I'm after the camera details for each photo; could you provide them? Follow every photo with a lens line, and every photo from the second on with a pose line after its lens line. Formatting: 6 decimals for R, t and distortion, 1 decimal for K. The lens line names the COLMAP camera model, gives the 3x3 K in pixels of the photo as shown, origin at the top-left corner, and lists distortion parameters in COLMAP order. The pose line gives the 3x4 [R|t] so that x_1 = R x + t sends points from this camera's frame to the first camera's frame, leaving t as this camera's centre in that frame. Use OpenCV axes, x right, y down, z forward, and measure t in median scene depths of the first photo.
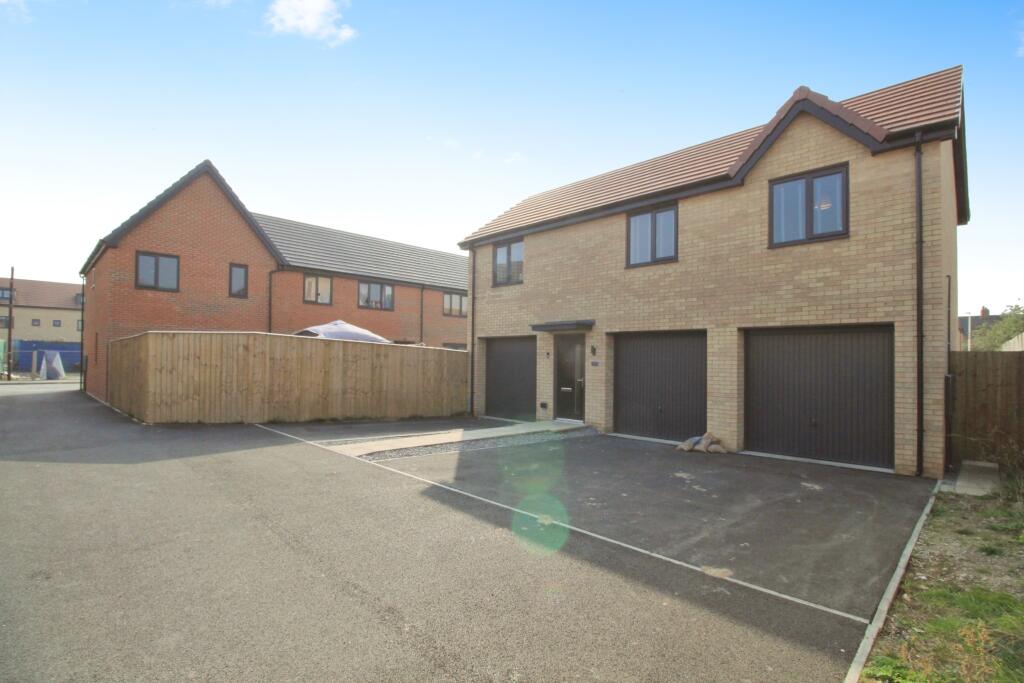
lens RADIAL K [[484.1, 0, 516.0], [0, 484.1, 357.0], [0, 0, 1]] dist [0.000959, -0.014297]
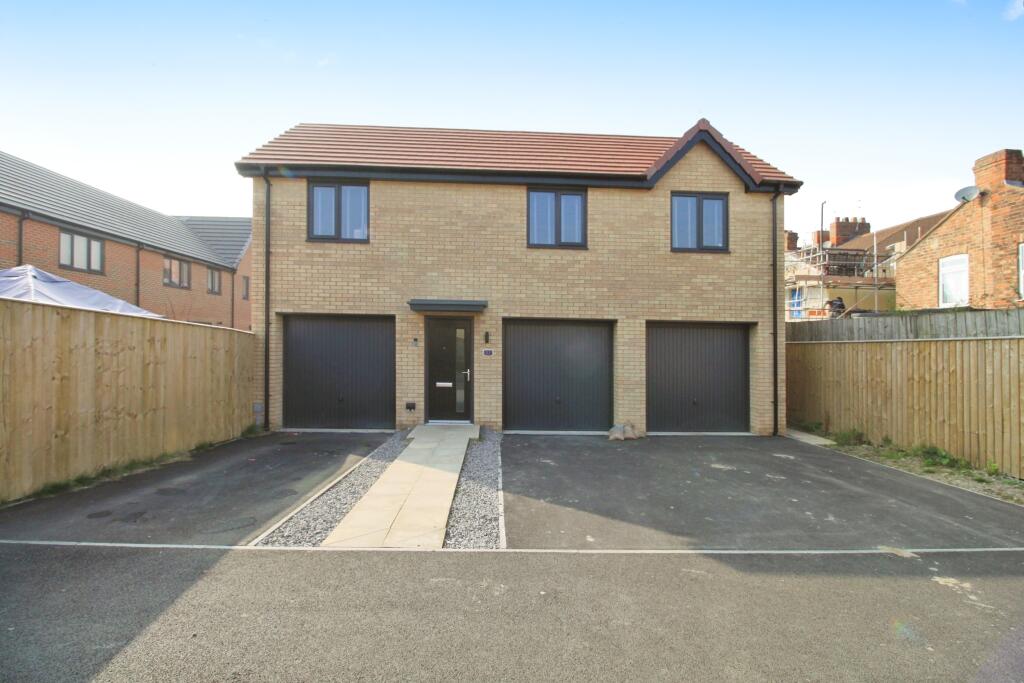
lens RADIAL K [[479.7, 0, 512.0], [0, 479.7, 341.5], [0, 0, 1]] dist [-0.000493, -0.012448]
pose [[0.683598, 0.003148, 0.729852, -0.455433], [-0.014426, 0.999854, 0.009199, -0.015274], [-0.729716, -0.016817, 0.683543, 0.413488]]
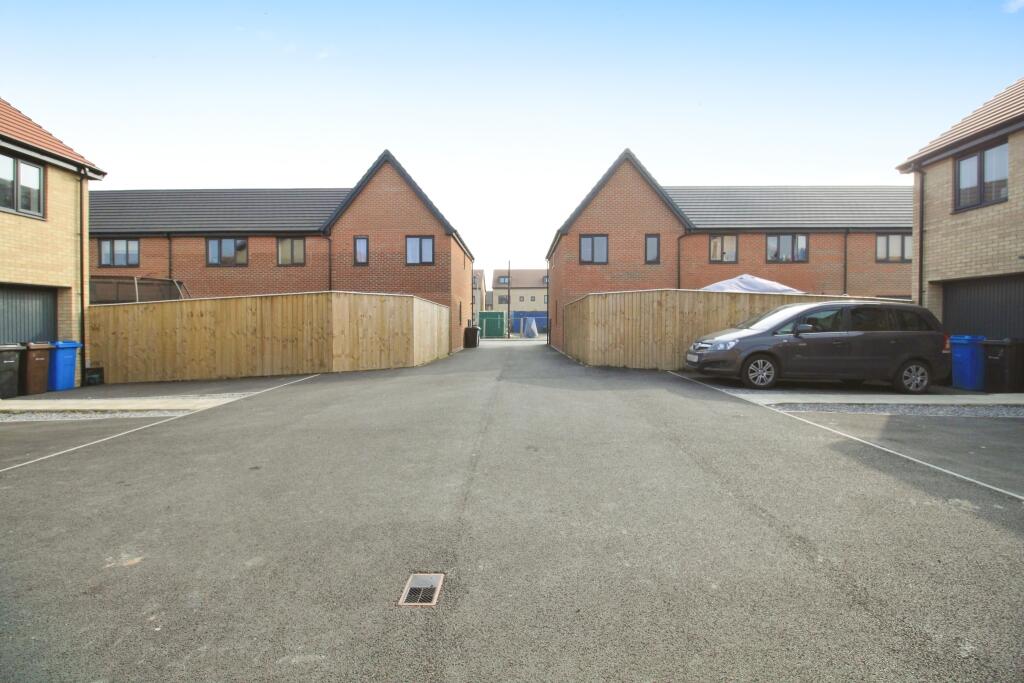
lens RADIAL K [[474.1, 0, 513.2], [0, 474.1, 337.2], [0, 0, 1]] dist [-0.001405, -0.013503]
pose [[0.692088, 0.006711, -0.721782, 0.005855], [0.016561, 0.999546, 0.025173, 0.025534], [0.721623, -0.029376, 0.691663, -0.016850]]
